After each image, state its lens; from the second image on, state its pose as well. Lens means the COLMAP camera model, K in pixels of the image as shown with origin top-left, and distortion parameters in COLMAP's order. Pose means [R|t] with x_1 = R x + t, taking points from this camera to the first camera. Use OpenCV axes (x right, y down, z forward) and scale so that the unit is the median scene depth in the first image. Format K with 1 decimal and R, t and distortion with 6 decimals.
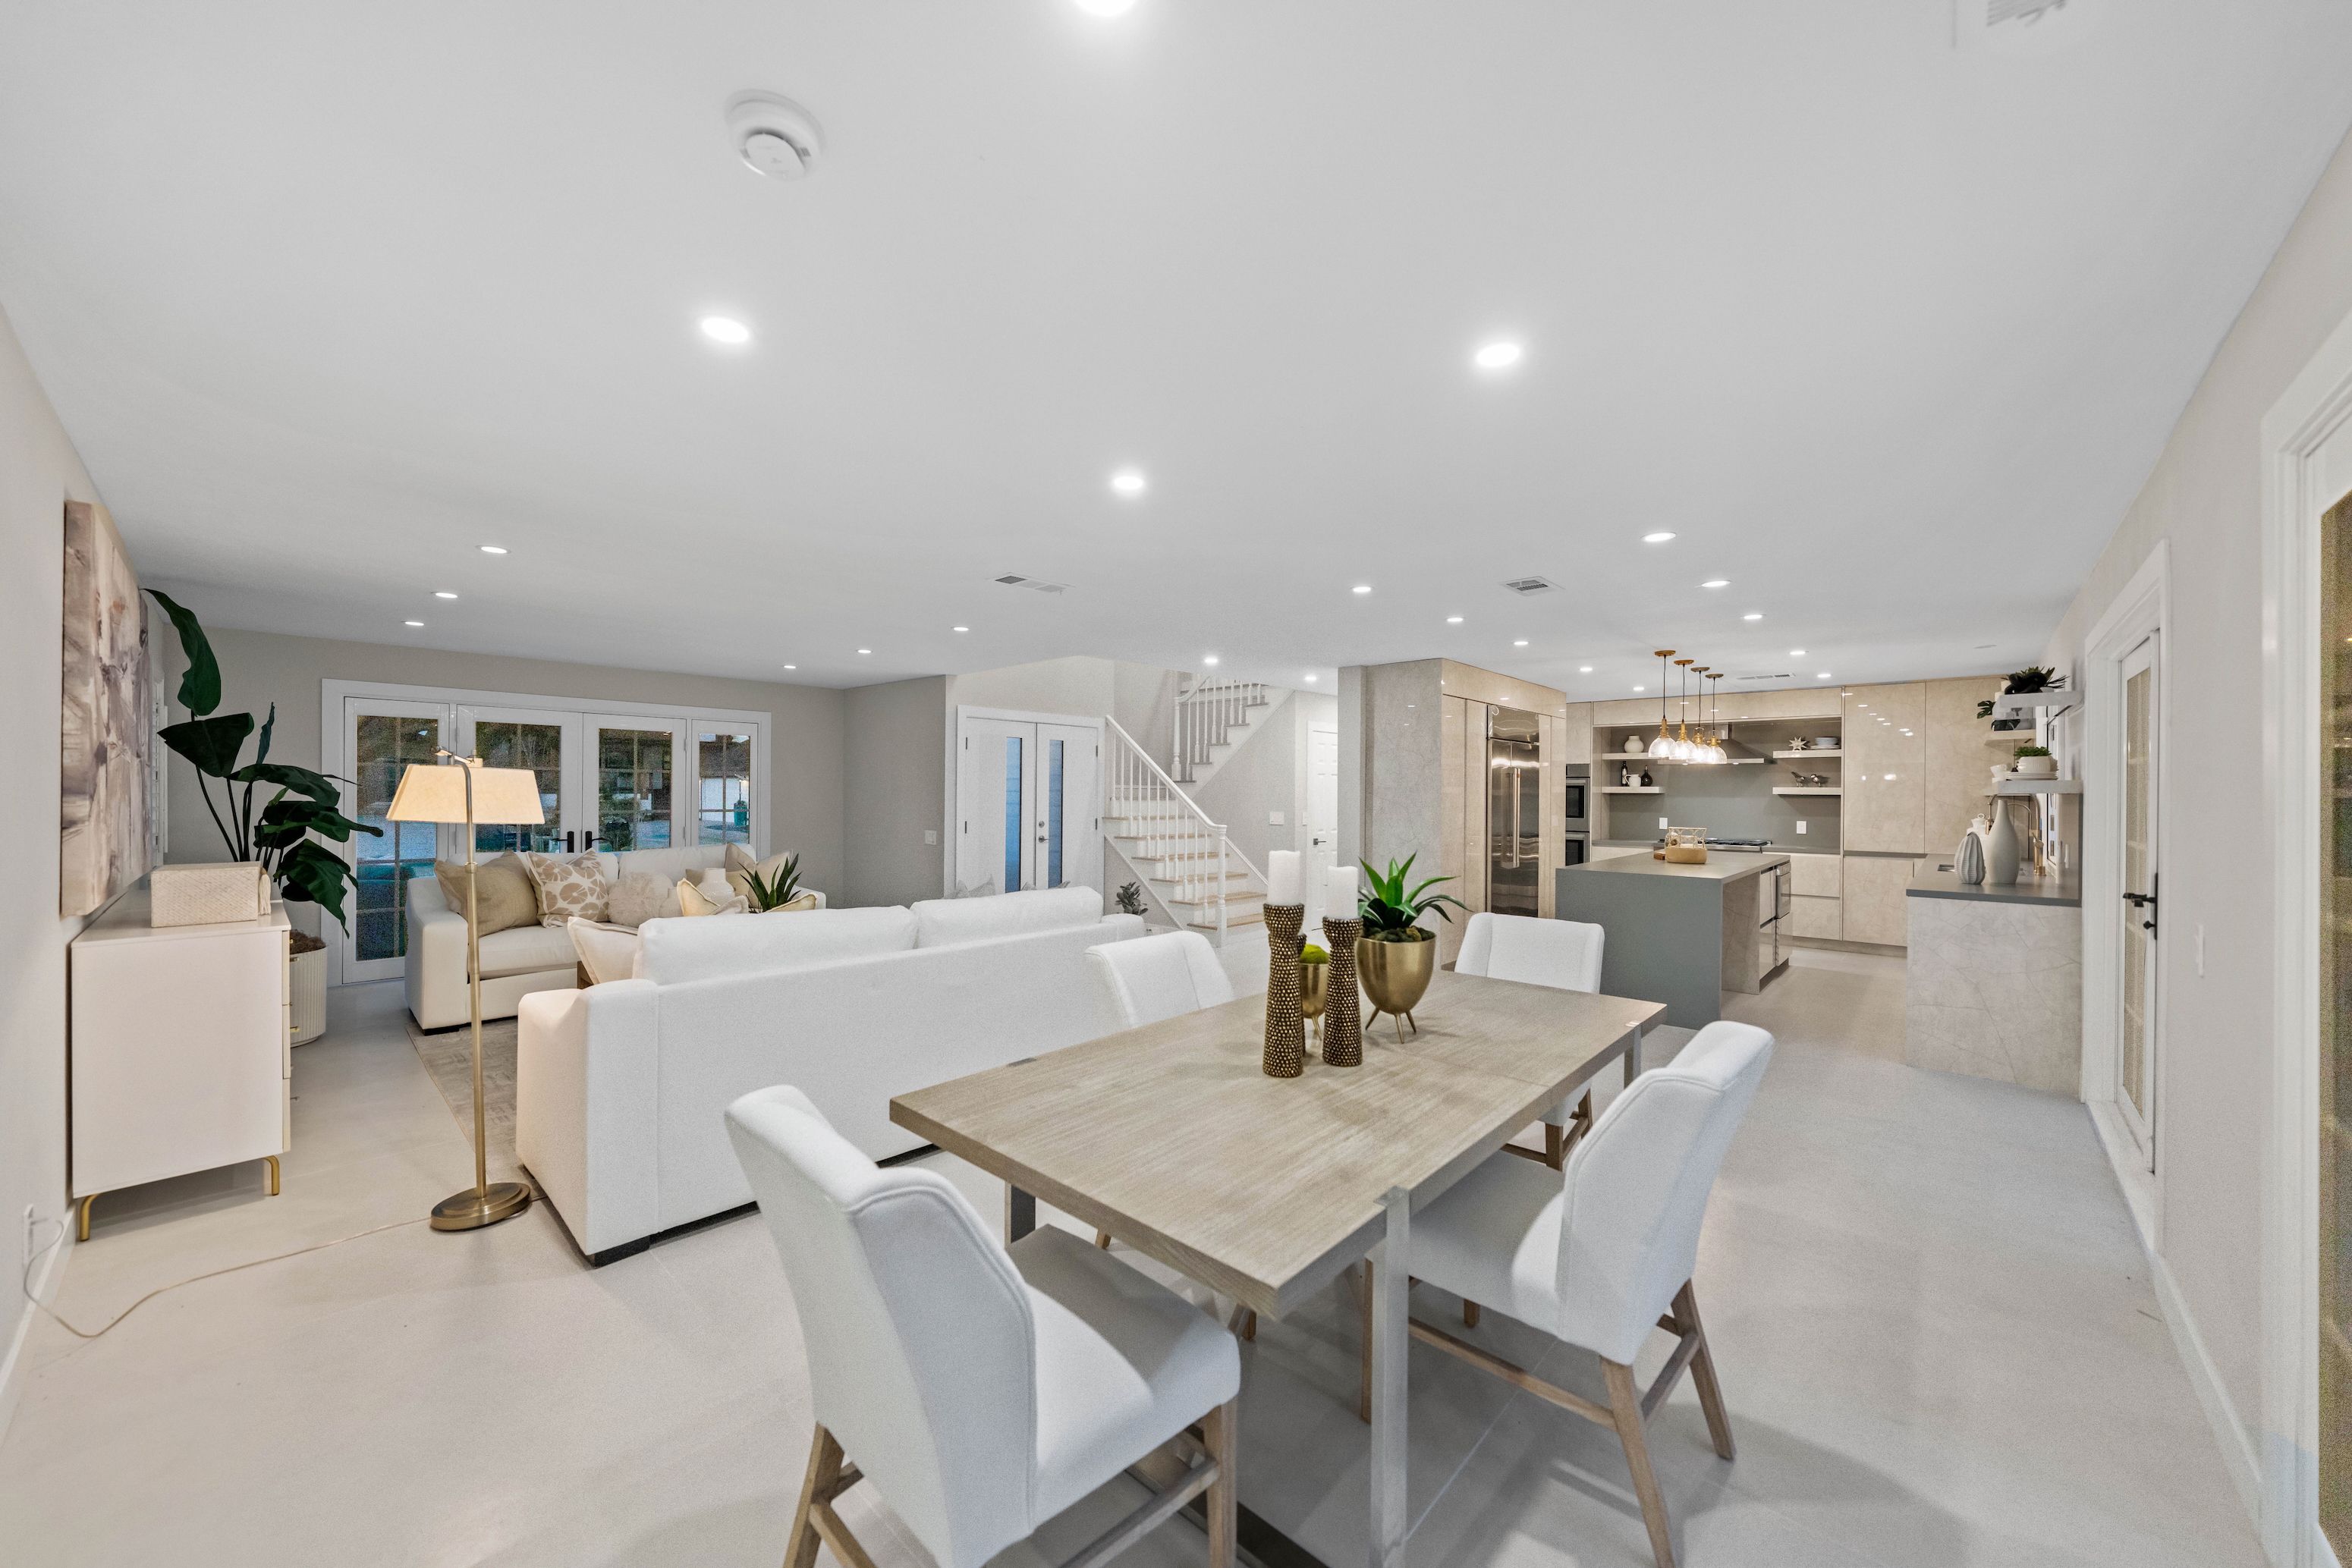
lens RADIAL K [[861.5, 0, 1175.0], [0, 861.5, 791.8], [0, 0, 1]] dist [-0.000258, -0.000003]
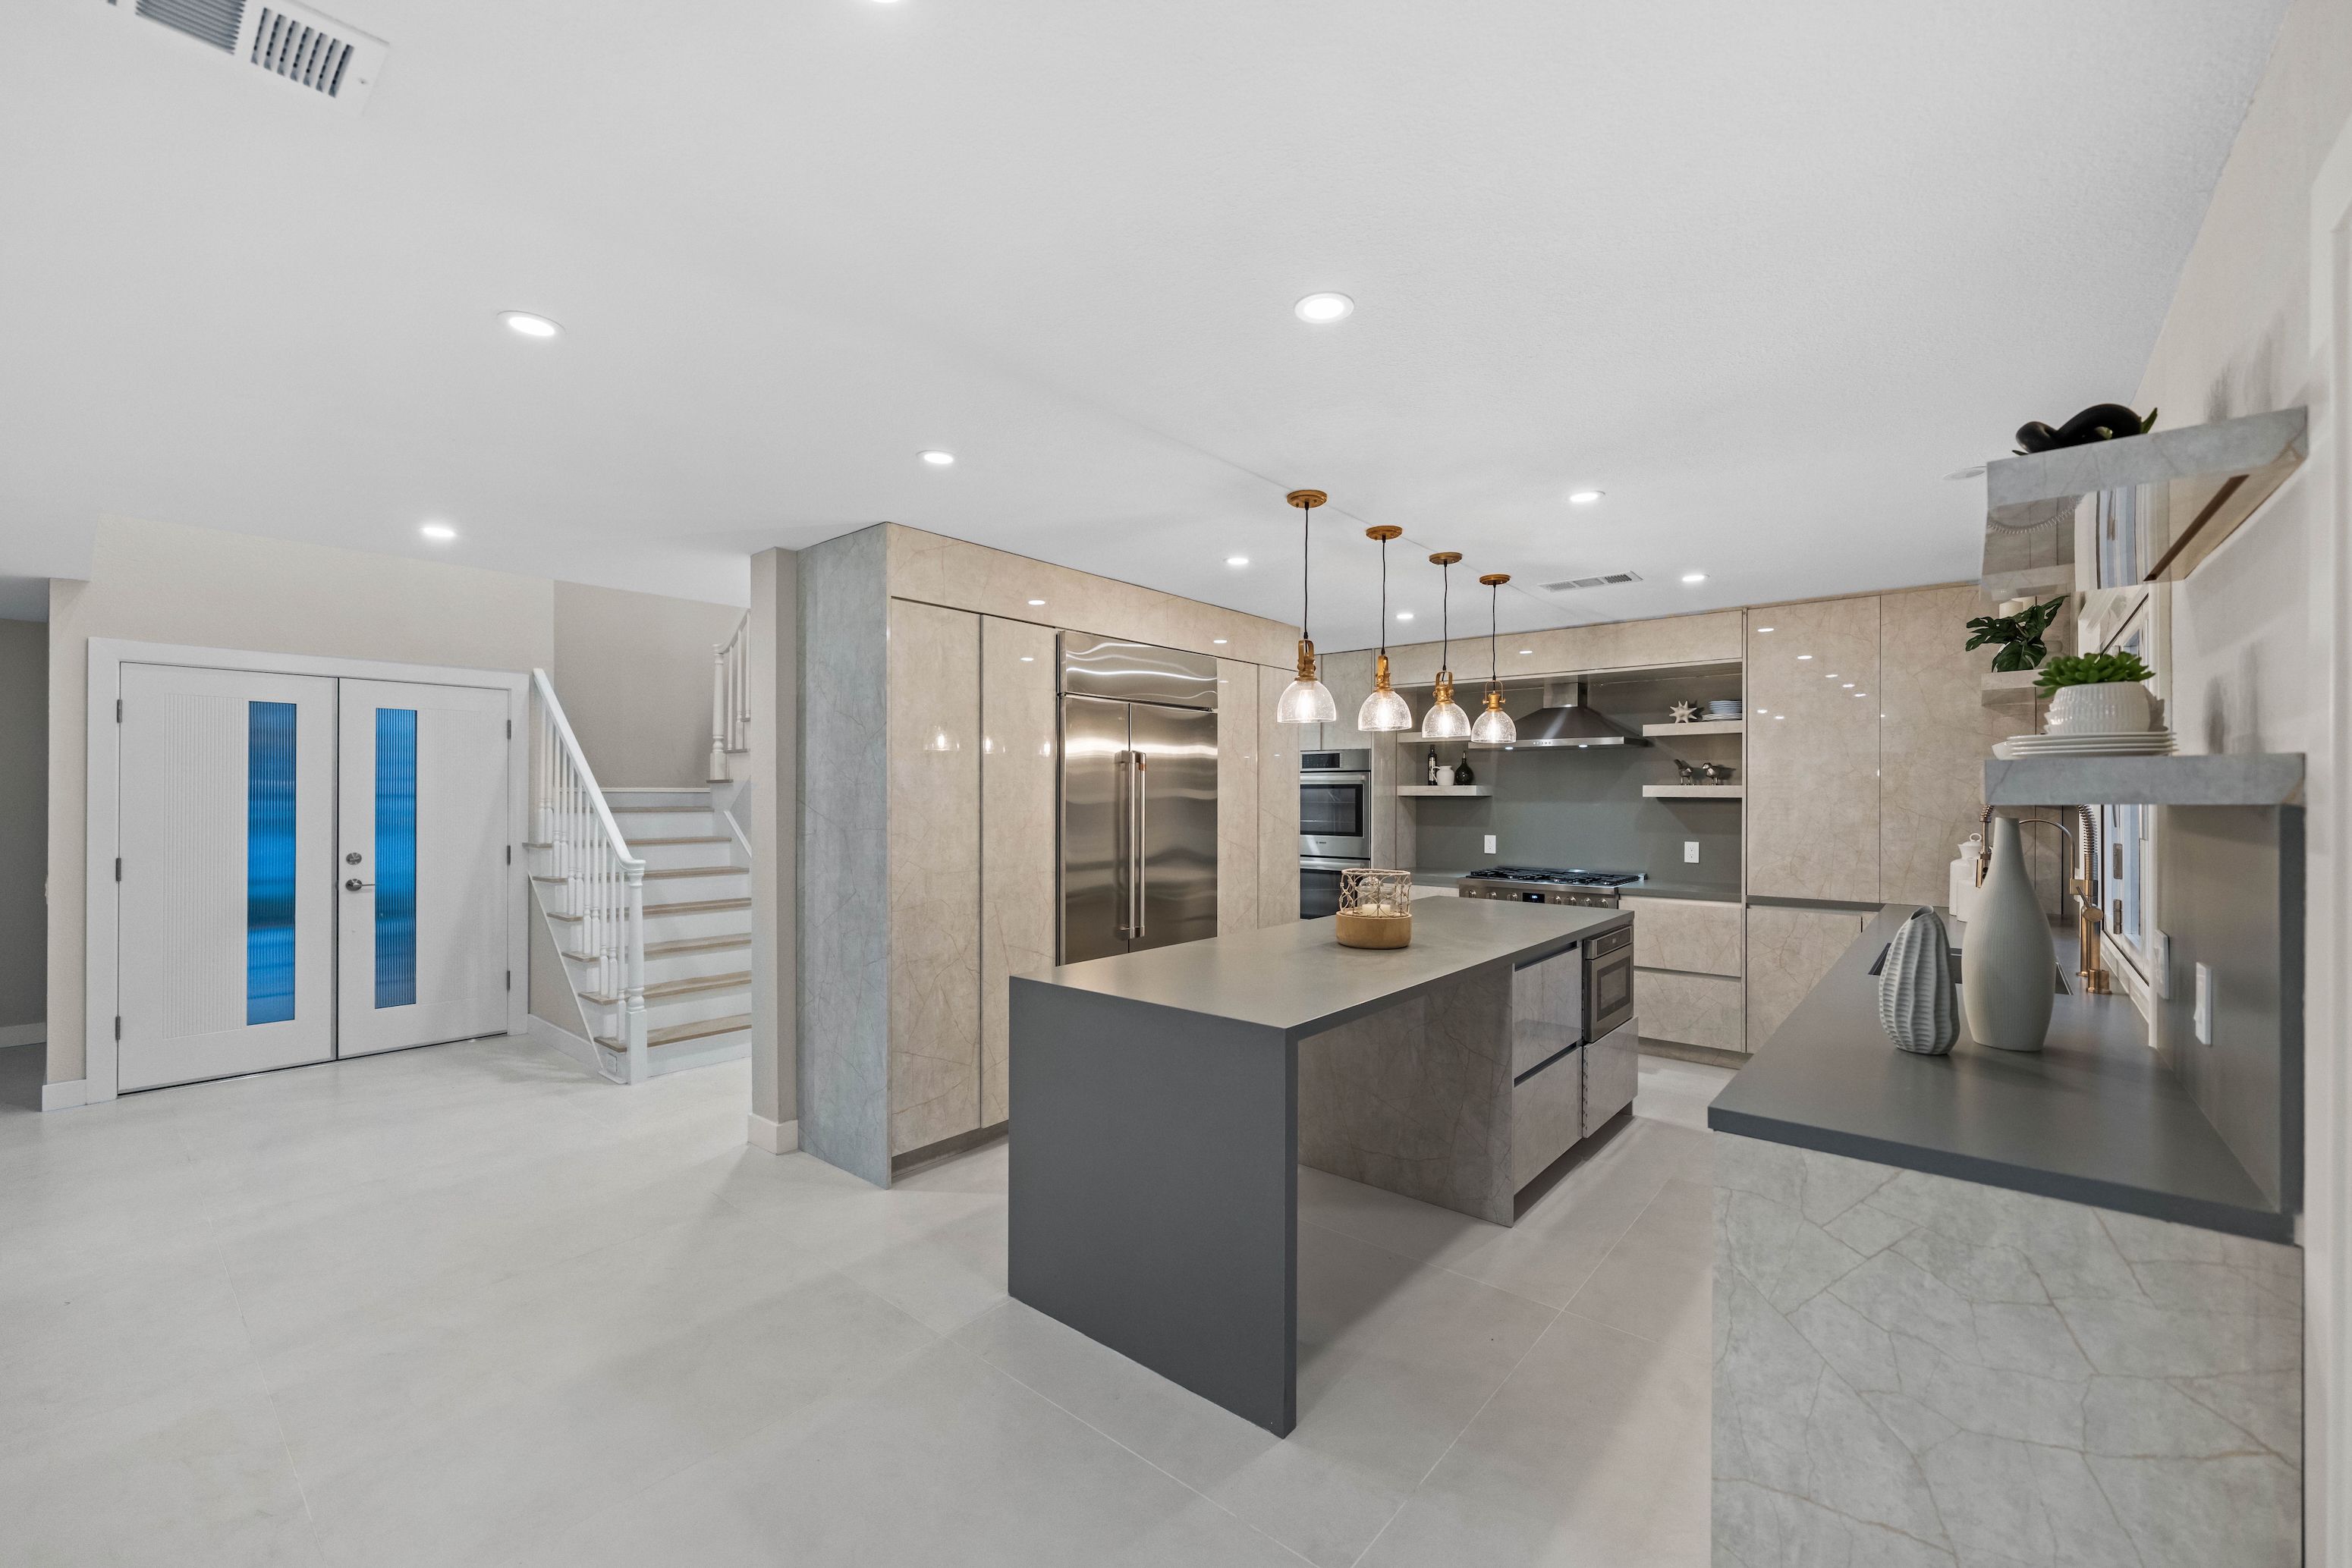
lens RADIAL K [[951.2, 0, 1173.6], [0, 951.2, 795.4], [0, 0, 1]] dist [0.000014, -0.000116]
pose [[0.999283, -0.006050, 0.037366, 0.352774], [0.005988, 0.999980, 0.001779, -0.001373], [-0.037376, -0.001554, 0.999300, 0.363001]]
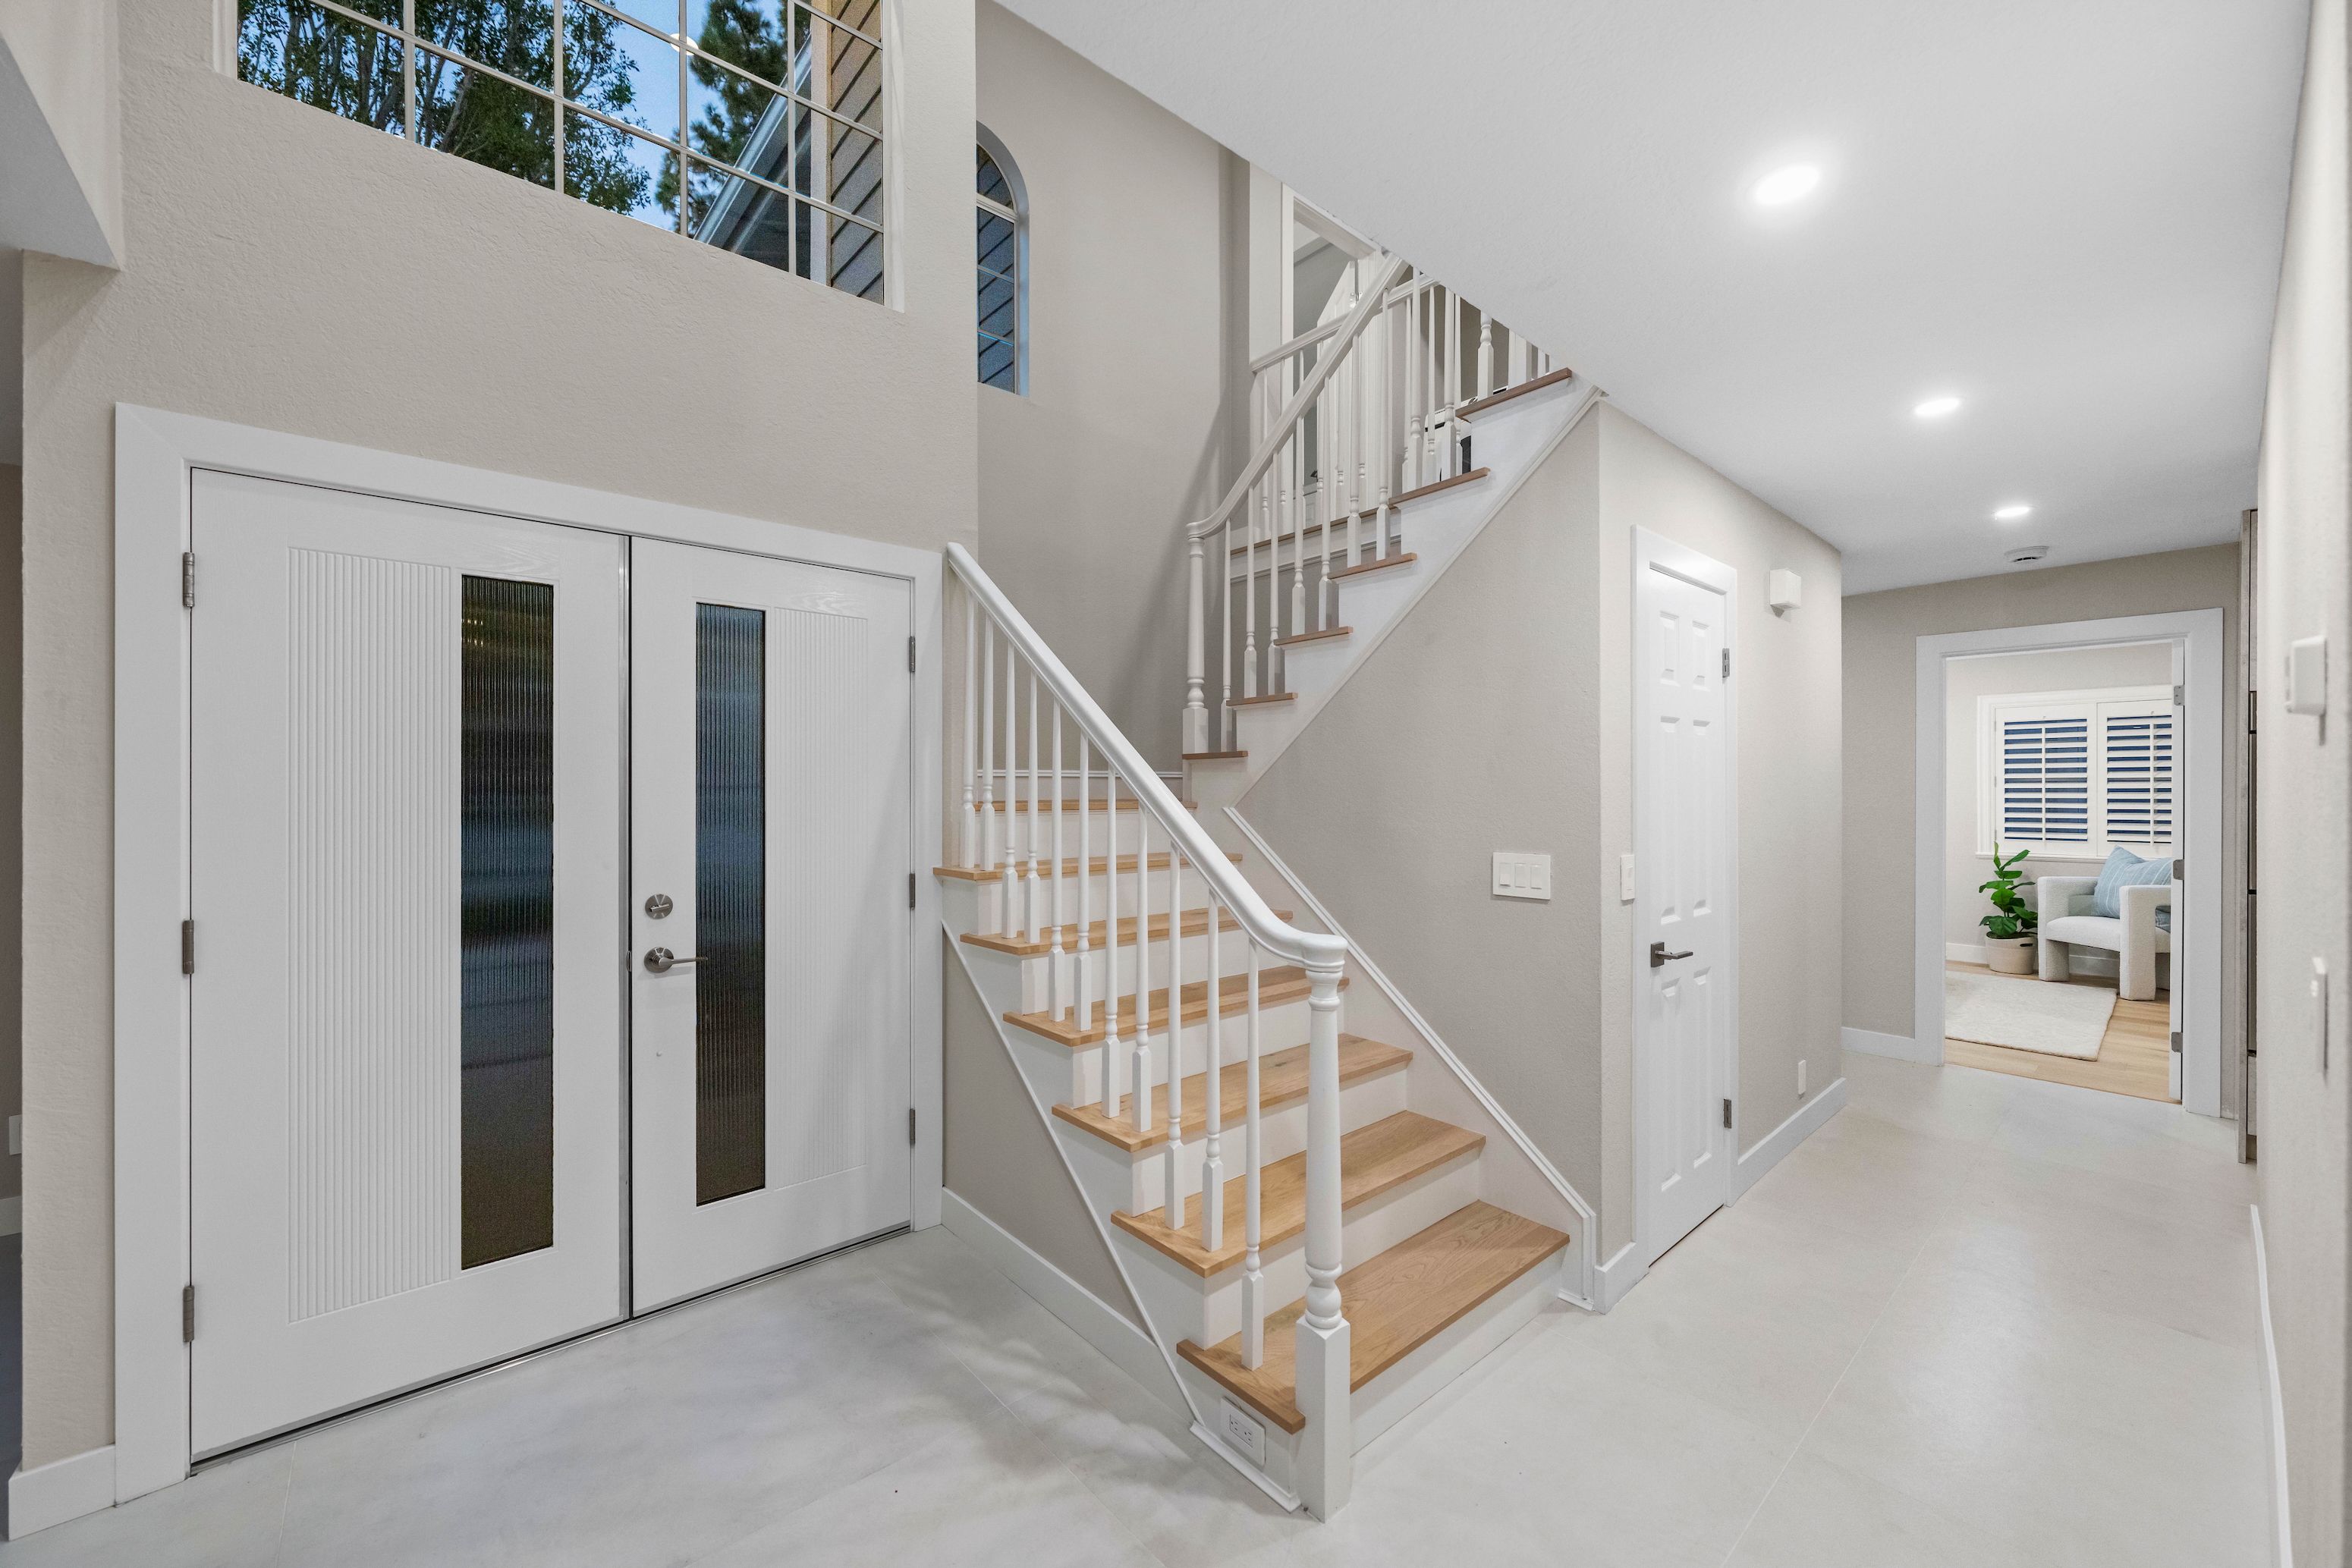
lens RADIAL K [[915.7, 0, 1181.7], [0, 915.7, 791.3], [0, 0, 1]] dist [-0.001173, -0.000019]
pose [[0.994455, -0.010519, -0.104635, 0.041687], [0.010778, 0.999940, 0.001908, 0.002102], [0.104609, -0.003025, 0.994509, 0.725925]]
